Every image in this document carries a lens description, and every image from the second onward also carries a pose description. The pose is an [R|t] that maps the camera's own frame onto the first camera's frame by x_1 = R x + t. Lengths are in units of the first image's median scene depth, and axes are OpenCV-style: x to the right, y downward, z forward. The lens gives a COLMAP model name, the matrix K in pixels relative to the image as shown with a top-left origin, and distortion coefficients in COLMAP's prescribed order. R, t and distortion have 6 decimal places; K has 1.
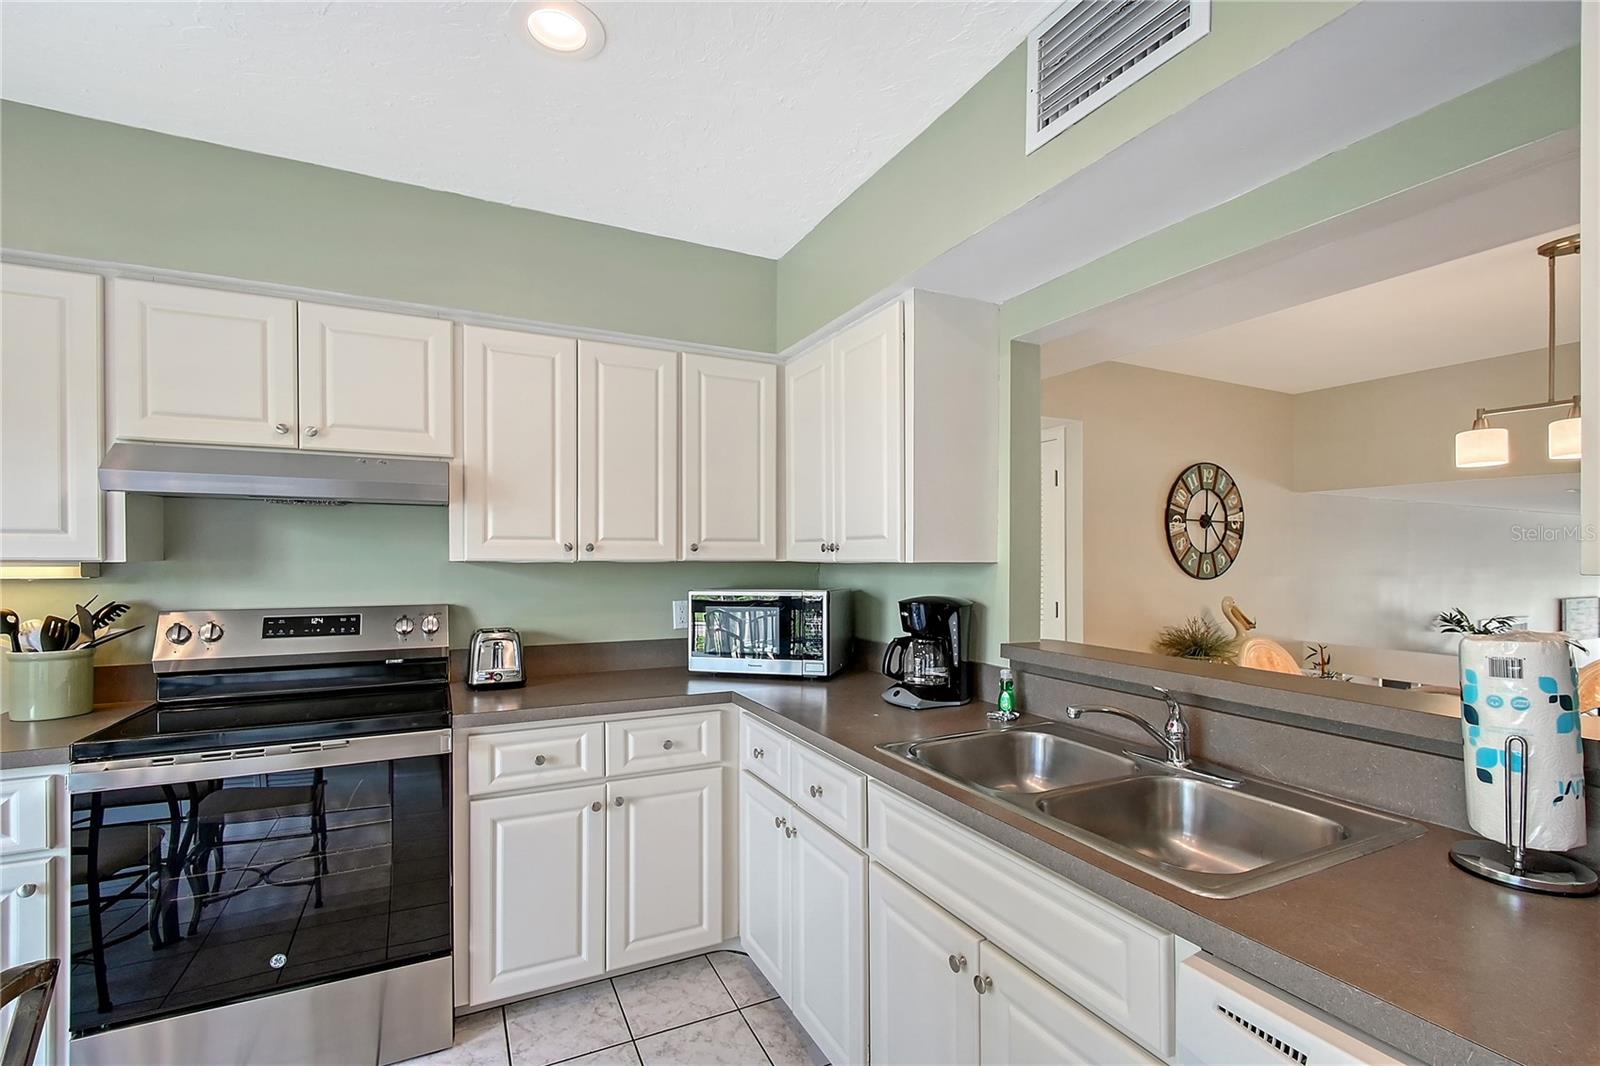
lens RADIAL K [[722.0, 0, 805.0], [0, 722.0, 550.2], [0, 0, 1]] dist [0.000506, -0.003687]
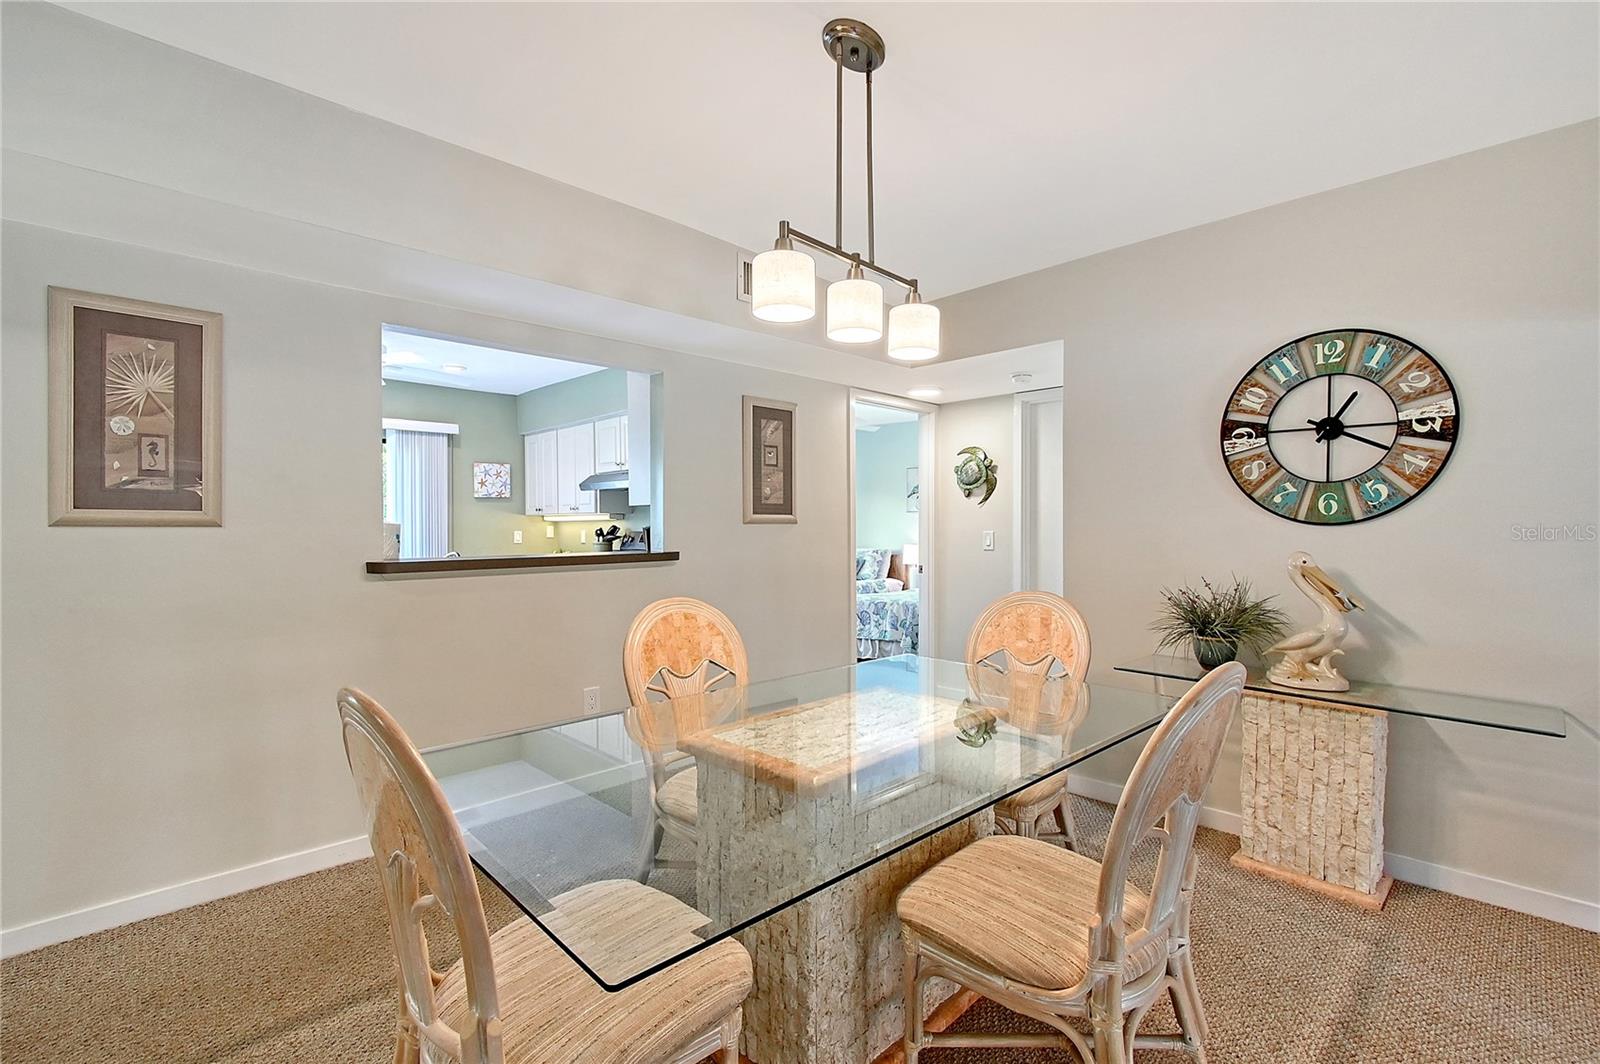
lens RADIAL K [[722.0, 0, 809.1], [0, 722.0, 528.7], [0, 0, 1]] dist [0.000506, -0.003687]
pose [[0.306099, -0.000227, -0.952000, 1.902910], [0.011918, 0.999923, 0.003593, 0.068971], [0.951925, -0.012446, 0.306078, 0.774758]]
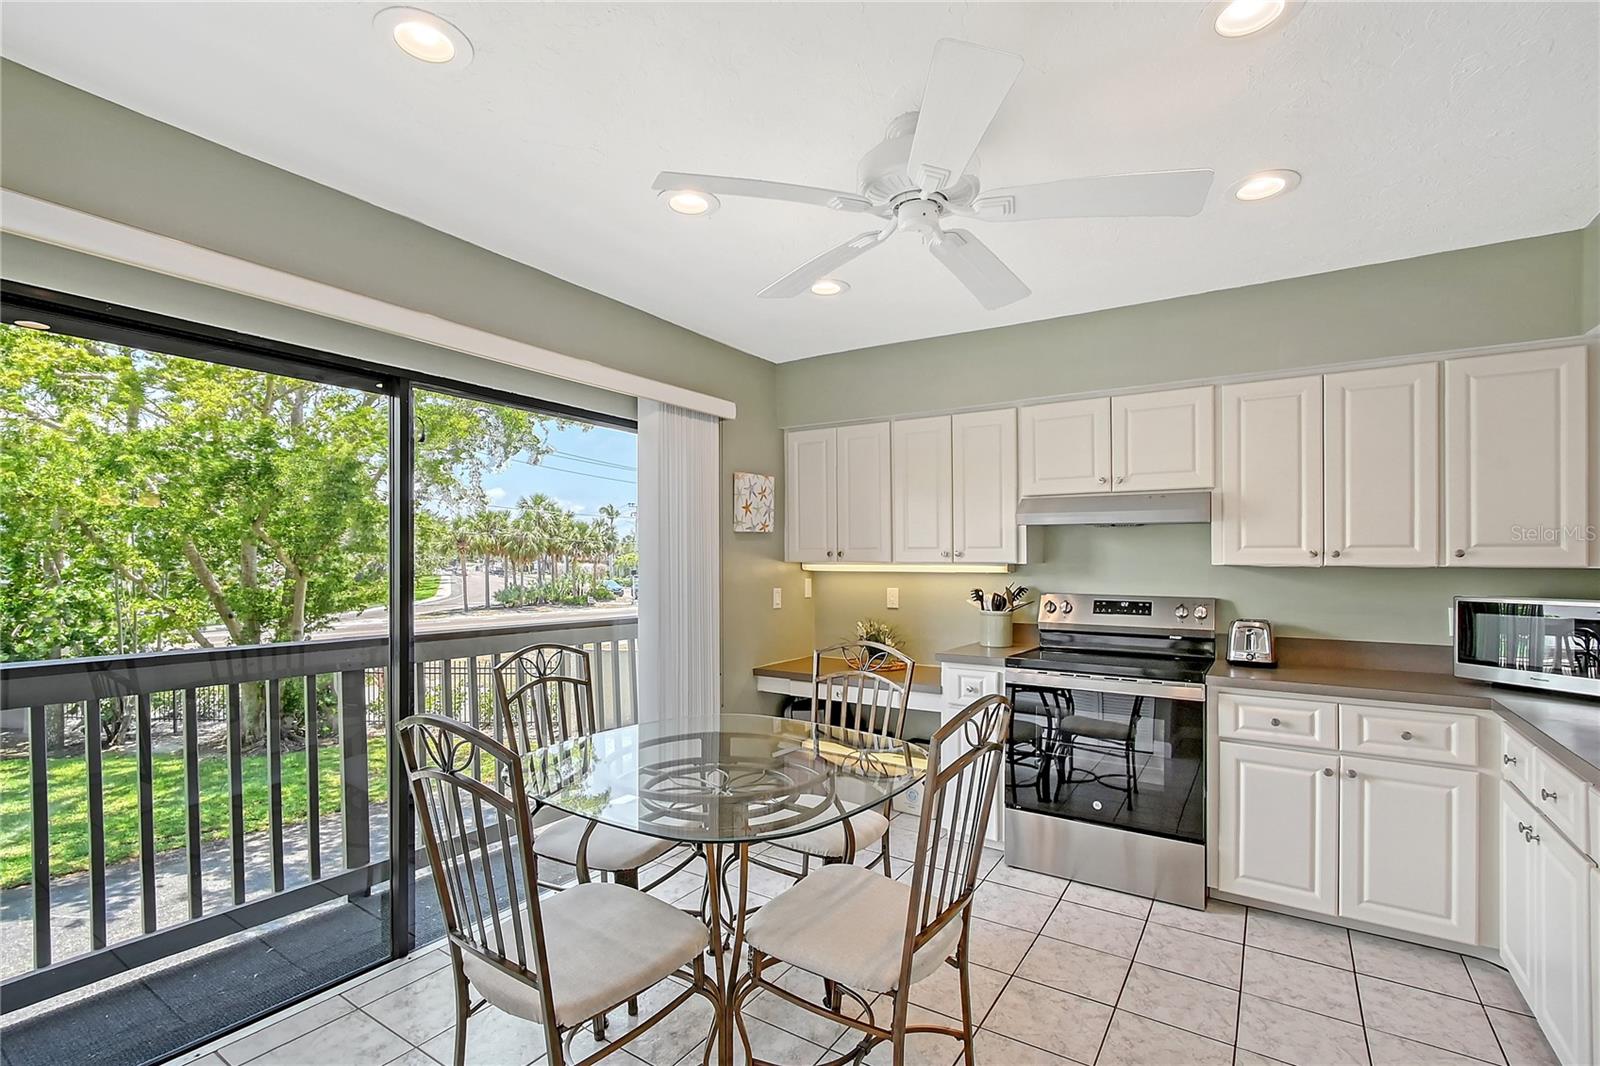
lens RADIAL K [[722.0, 0, 817.5], [0, 722.0, 561.9], [0, 0, 1]] dist [0.000506, -0.003687]
pose [[0.511871, 0.002904, -0.859058, 0.278049], [0.003357, 0.999980, 0.005381, -0.000482], [0.859056, -0.005638, 0.511851, -0.305402]]
